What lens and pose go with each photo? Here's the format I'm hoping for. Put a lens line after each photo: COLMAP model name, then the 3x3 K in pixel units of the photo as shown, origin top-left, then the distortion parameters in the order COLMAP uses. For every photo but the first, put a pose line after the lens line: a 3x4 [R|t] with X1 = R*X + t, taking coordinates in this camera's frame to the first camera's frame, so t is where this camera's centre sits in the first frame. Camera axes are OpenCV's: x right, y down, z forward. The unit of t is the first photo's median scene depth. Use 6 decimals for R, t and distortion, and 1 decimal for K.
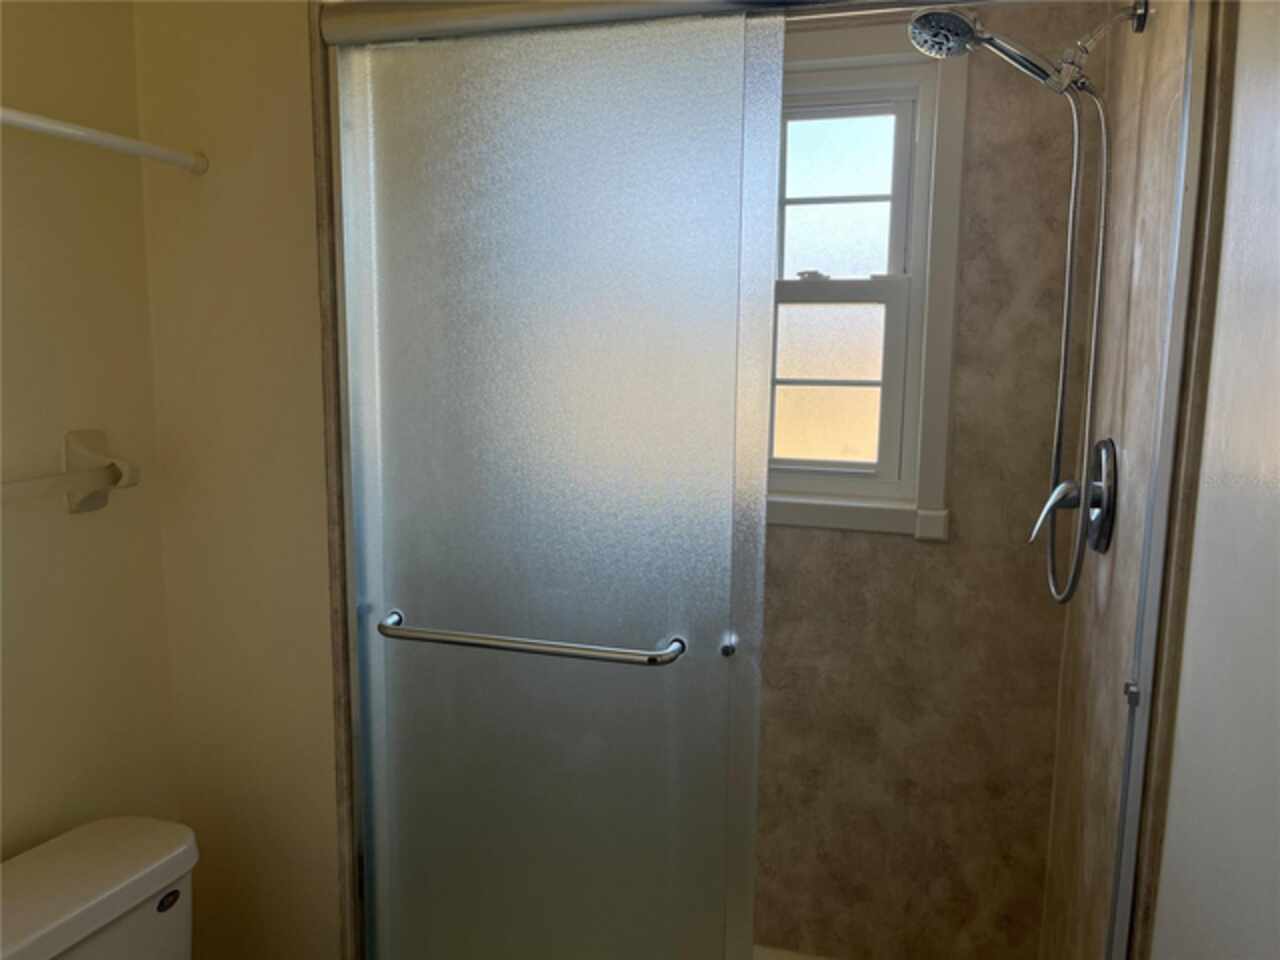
lens RADIAL K [[975.5, 0, 640.0], [0, 975.5, 480.0], [0, 0, 1]] dist [0.063965, -0.067117]
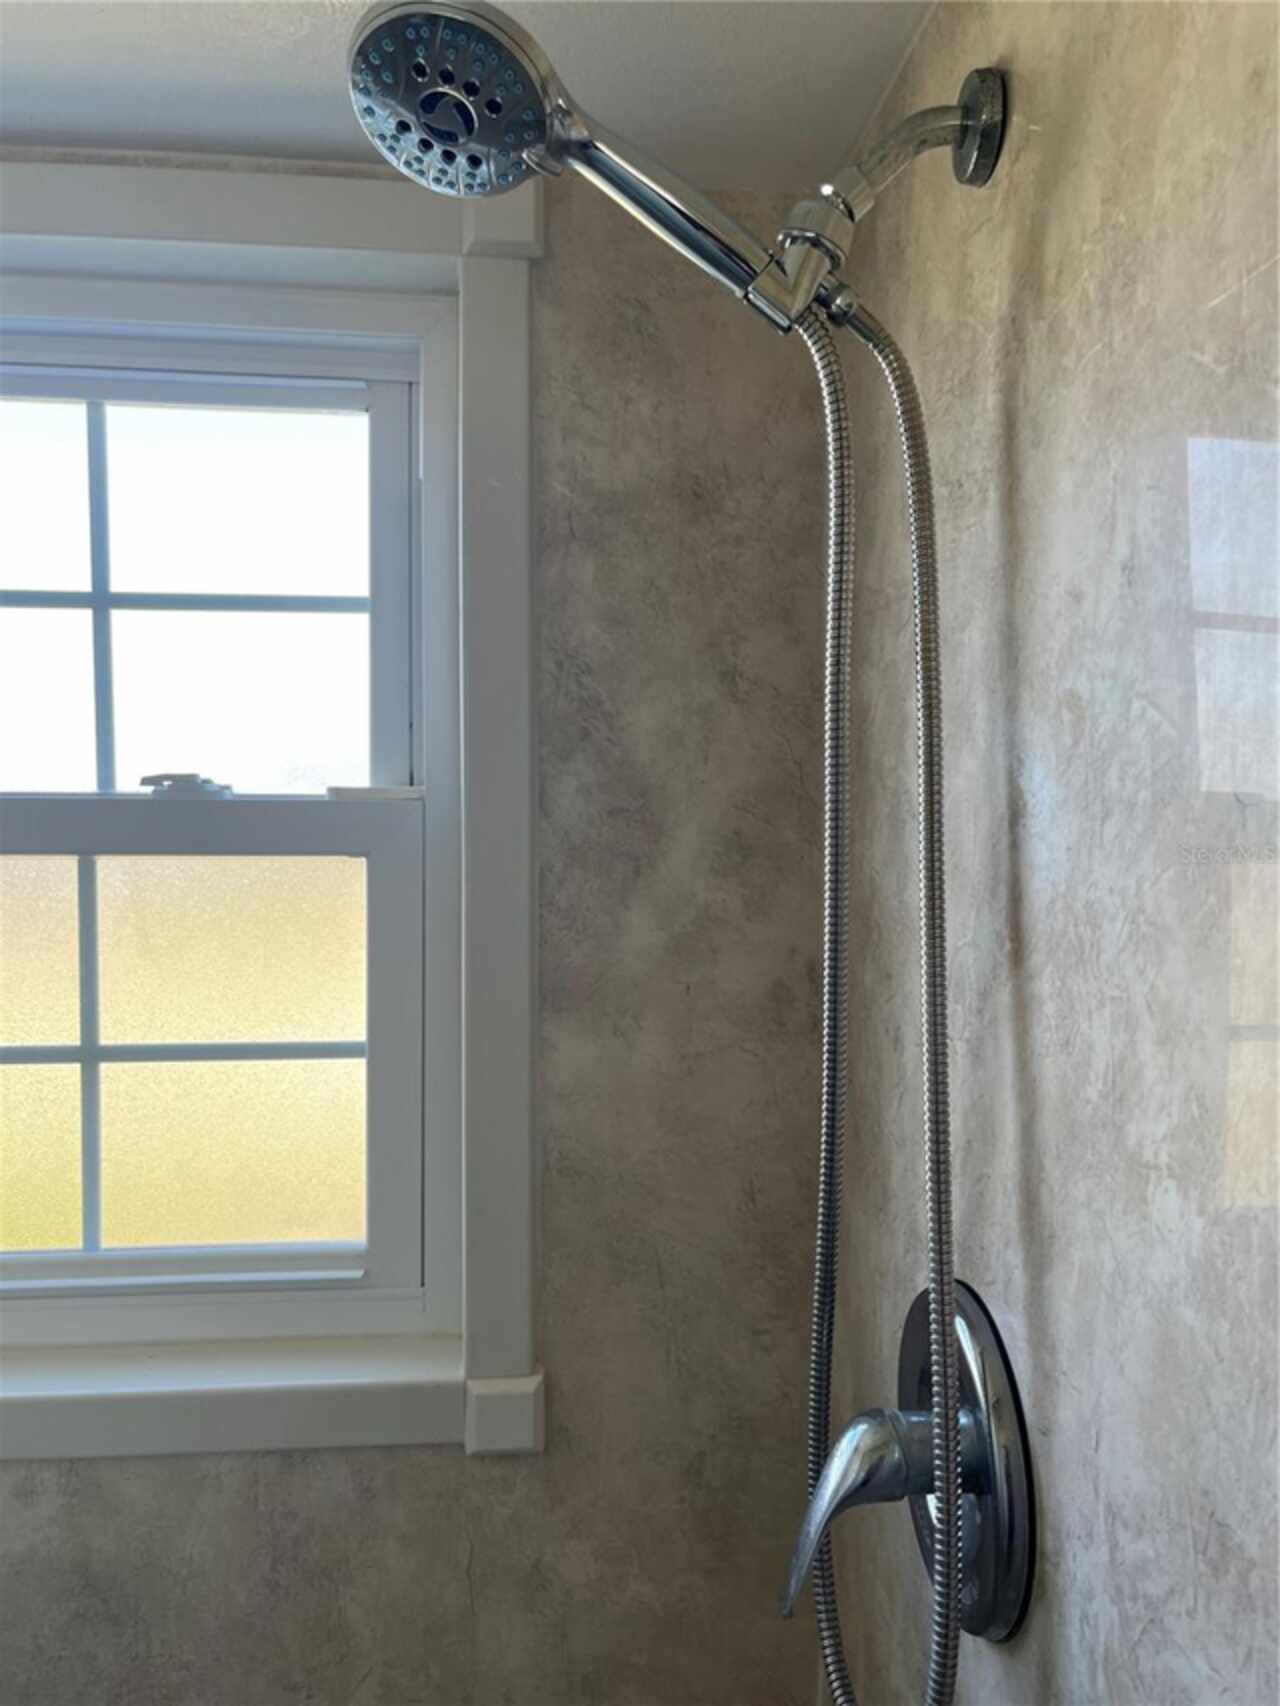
lens RADIAL K [[1290.7, 0, 640.0], [0, 1290.7, 853.0], [0, 0, 1]] dist [0.039576, -0.080193]
pose [[0.922286, -0.019453, 0.386018, 0.155359], [0.059657, 0.993929, -0.092447, -0.131910], [-0.381876, 0.108292, 0.917847, 0.490086]]
